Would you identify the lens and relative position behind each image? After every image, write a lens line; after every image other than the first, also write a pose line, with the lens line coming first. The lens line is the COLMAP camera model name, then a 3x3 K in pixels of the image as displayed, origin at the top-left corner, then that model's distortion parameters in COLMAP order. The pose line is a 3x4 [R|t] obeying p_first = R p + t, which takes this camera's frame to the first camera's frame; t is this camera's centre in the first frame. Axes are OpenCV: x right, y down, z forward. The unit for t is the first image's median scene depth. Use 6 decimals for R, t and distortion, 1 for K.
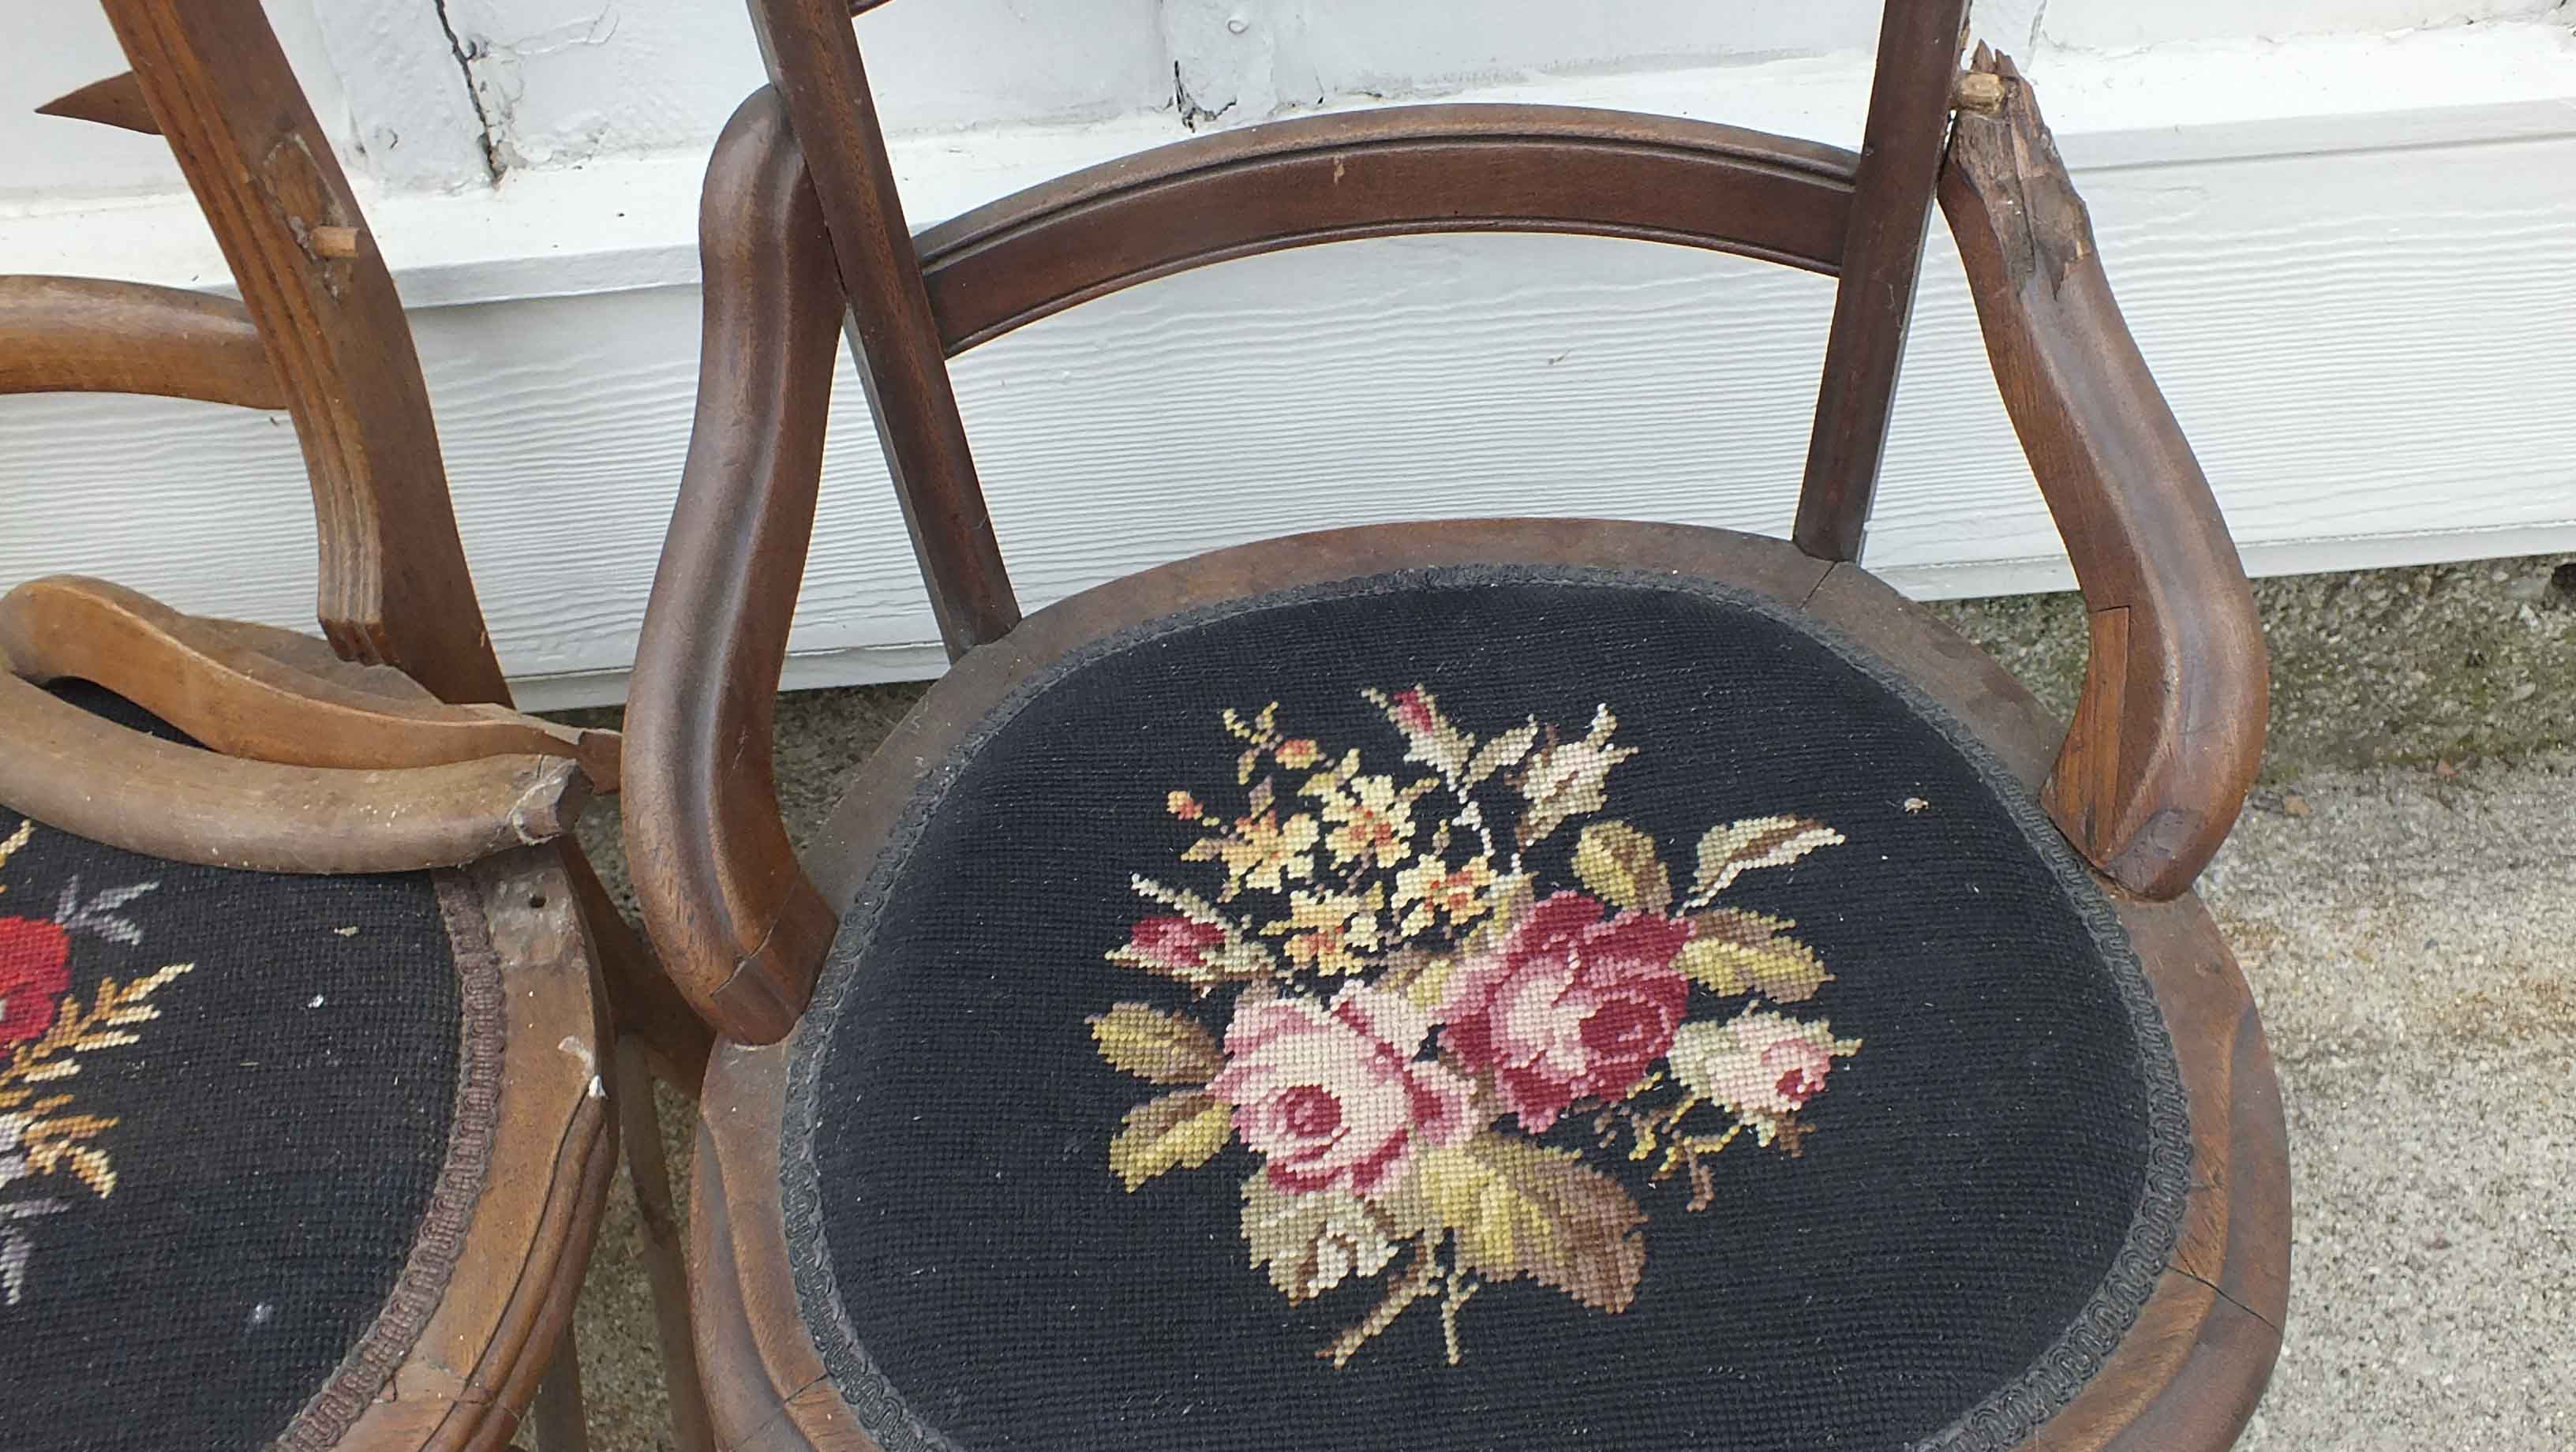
lens RADIAL K [[2172.8, 0, 1331.2], [0, 2172.8, 767.1], [0, 0, 1]] dist [-0.049018, 0.015274]
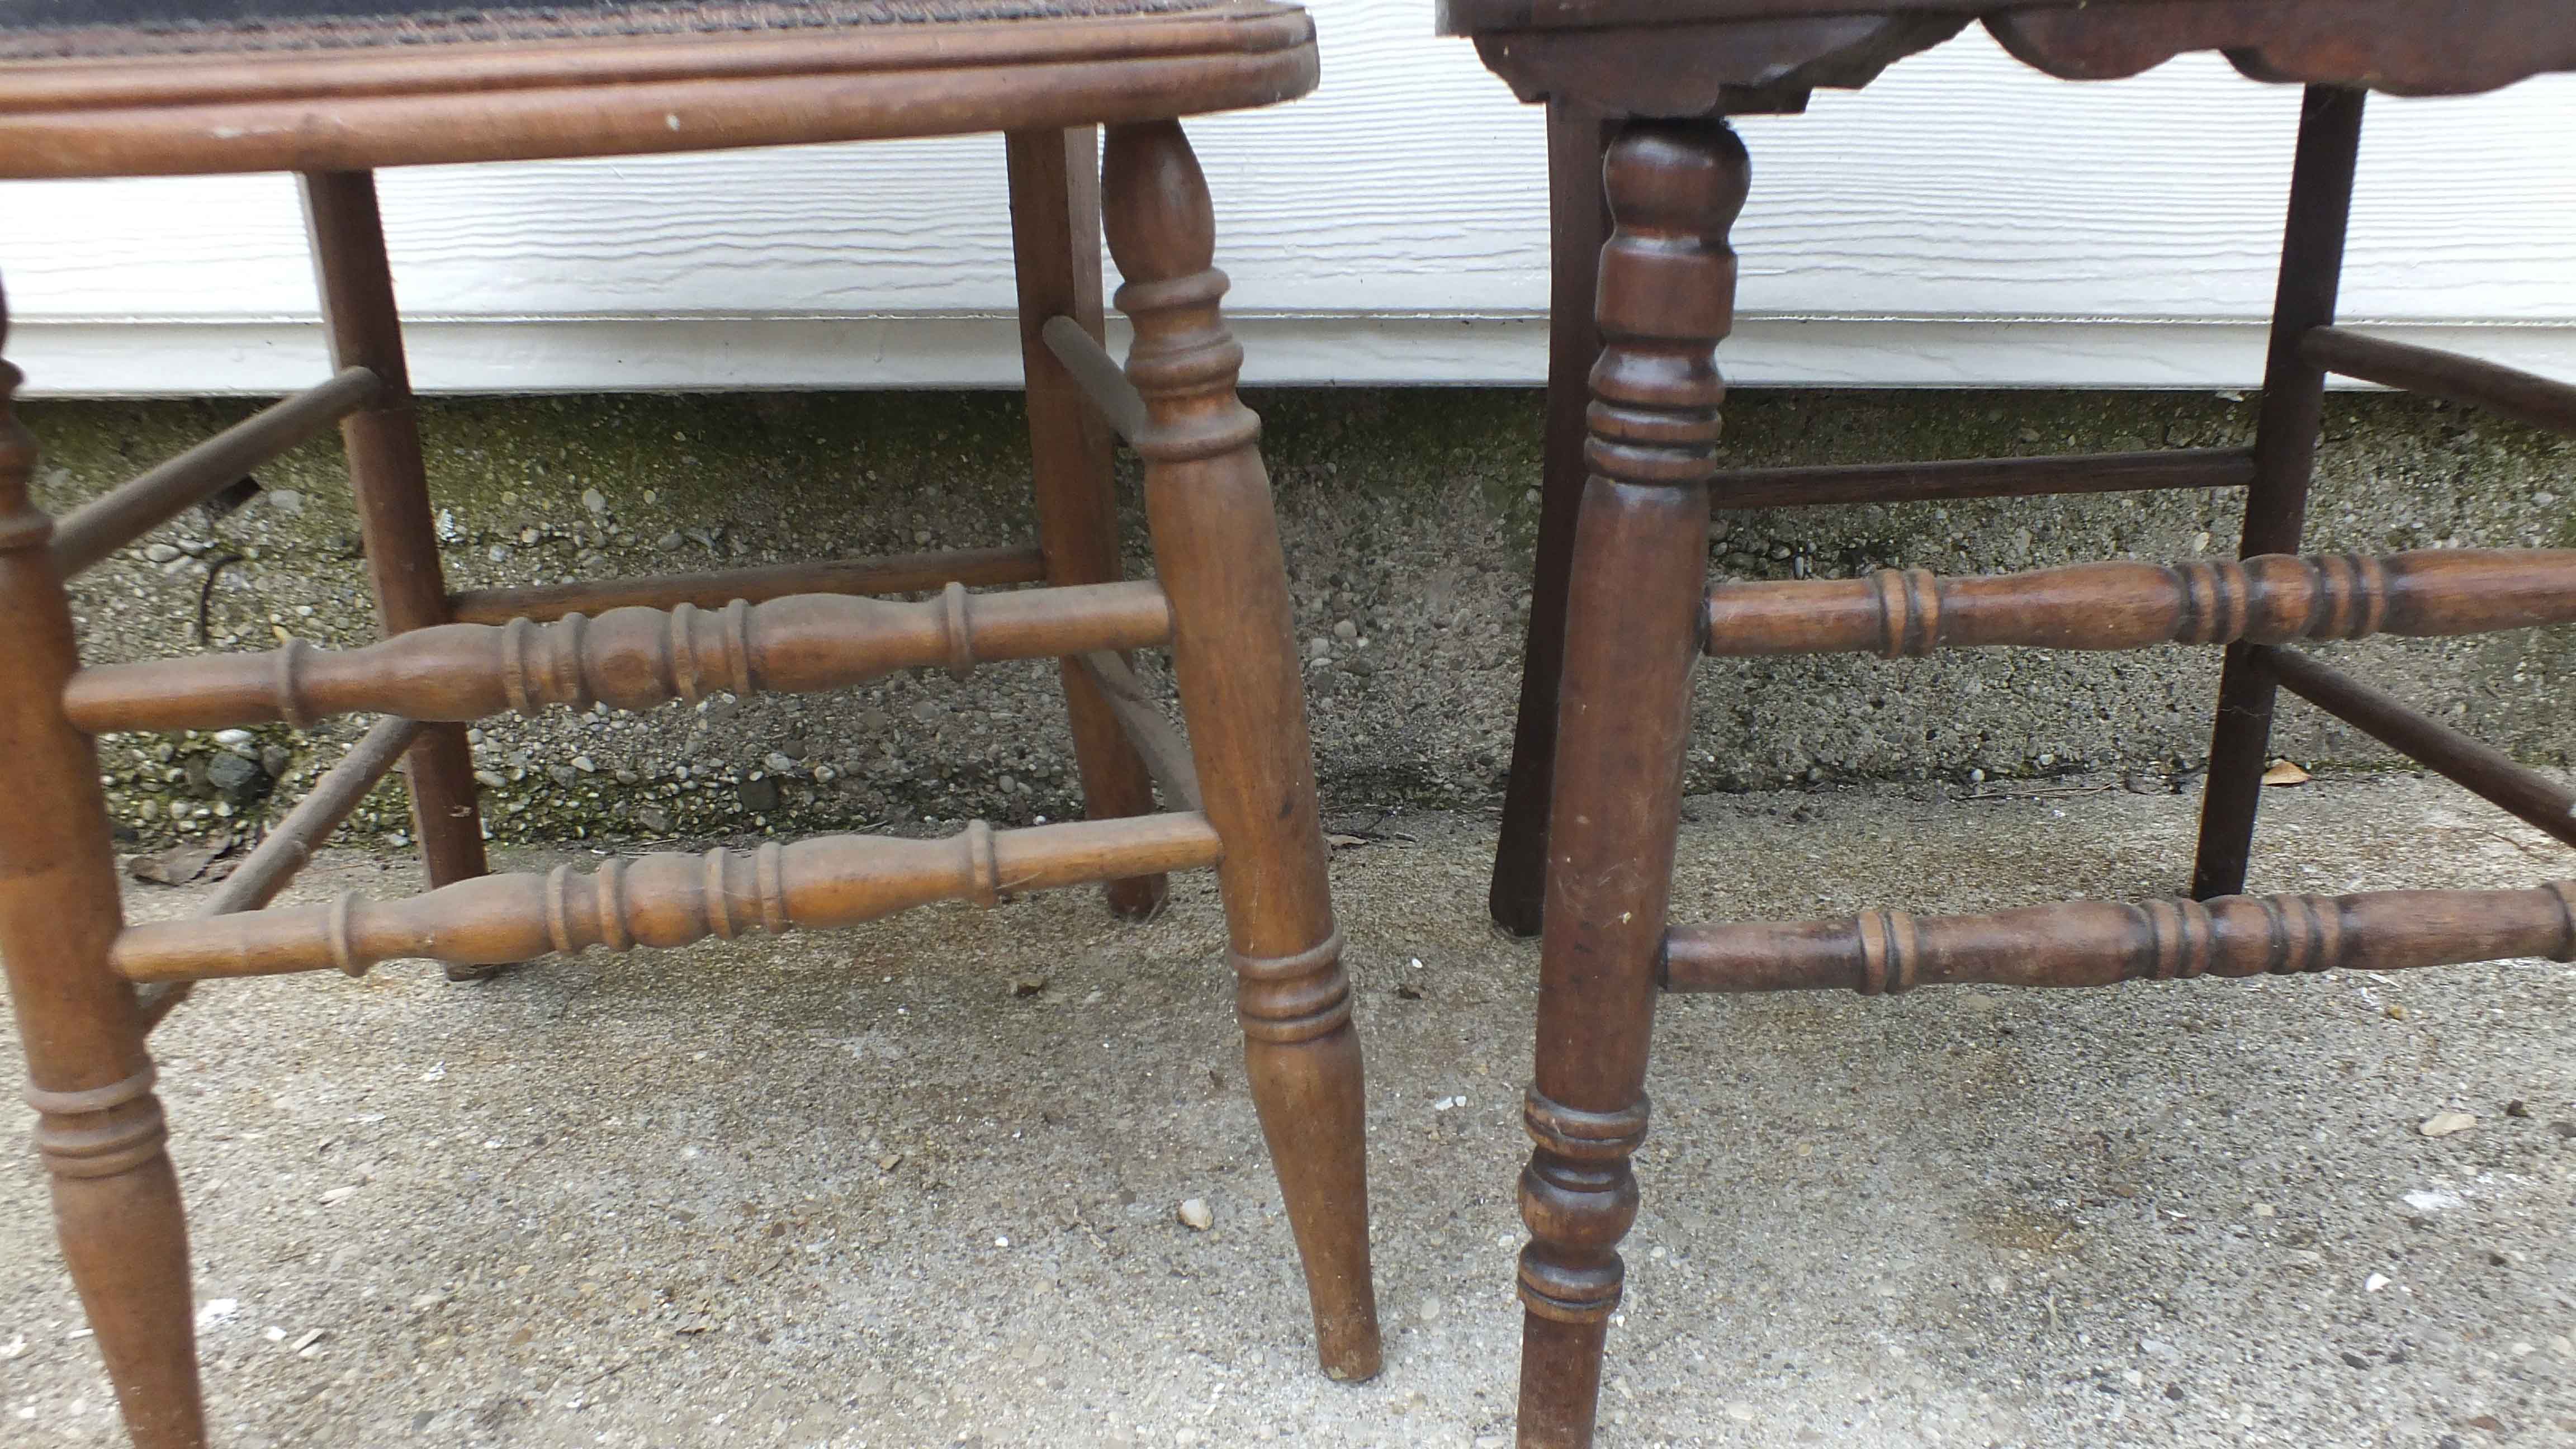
lens RADIAL K [[2192.0, 0, 1338.8], [0, 2192.0, 713.1], [0, 0, 1]] dist [-0.087679, 0.088056]
pose [[0.998069, 0.049183, -0.037946, -0.259172], [-0.061552, 0.865390, -0.497304, 0.915147], [0.008379, 0.498679, 0.866746, 0.248450]]
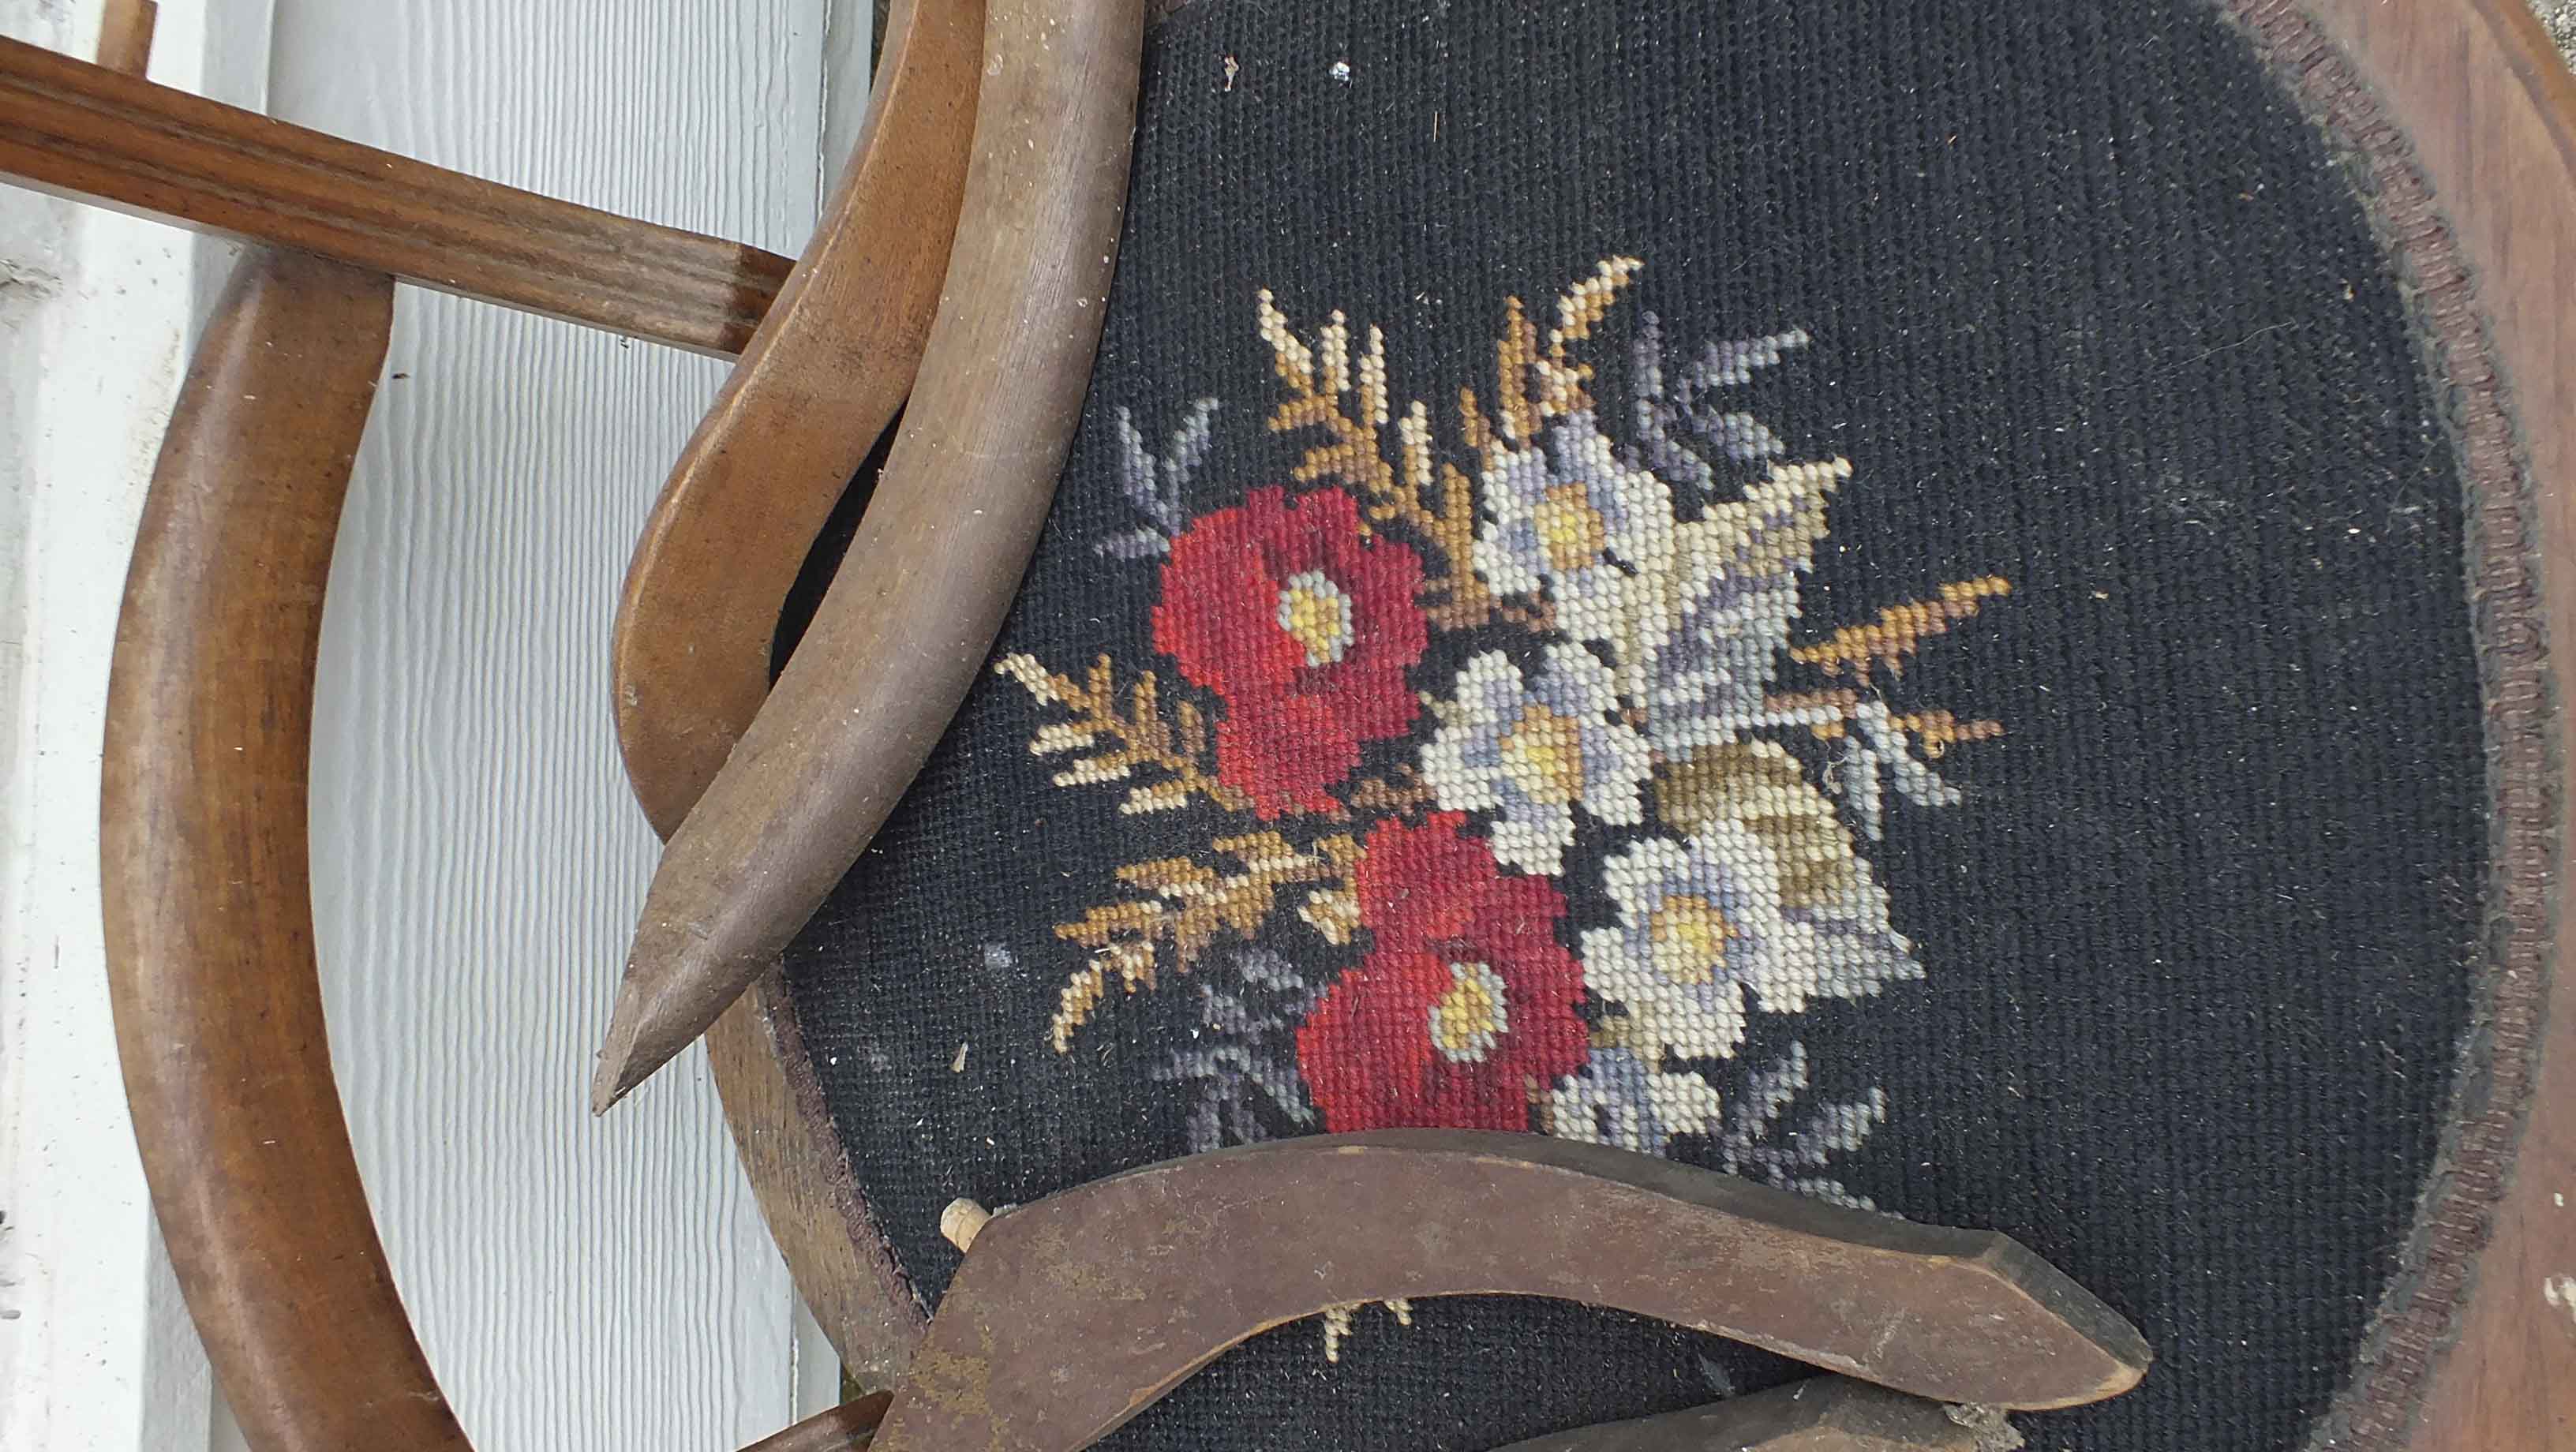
lens RADIAL K [[2172.8, 0, 1302.7], [0, 2172.8, 707.2], [0, 0, 1]] dist [-0.049018, 0.015274]
pose [[0.100569, -0.993003, 0.061897, -0.681555], [0.978974, 0.109862, 0.171871, 0.004605], [-0.177469, 0.043311, 0.983173, 0.346604]]
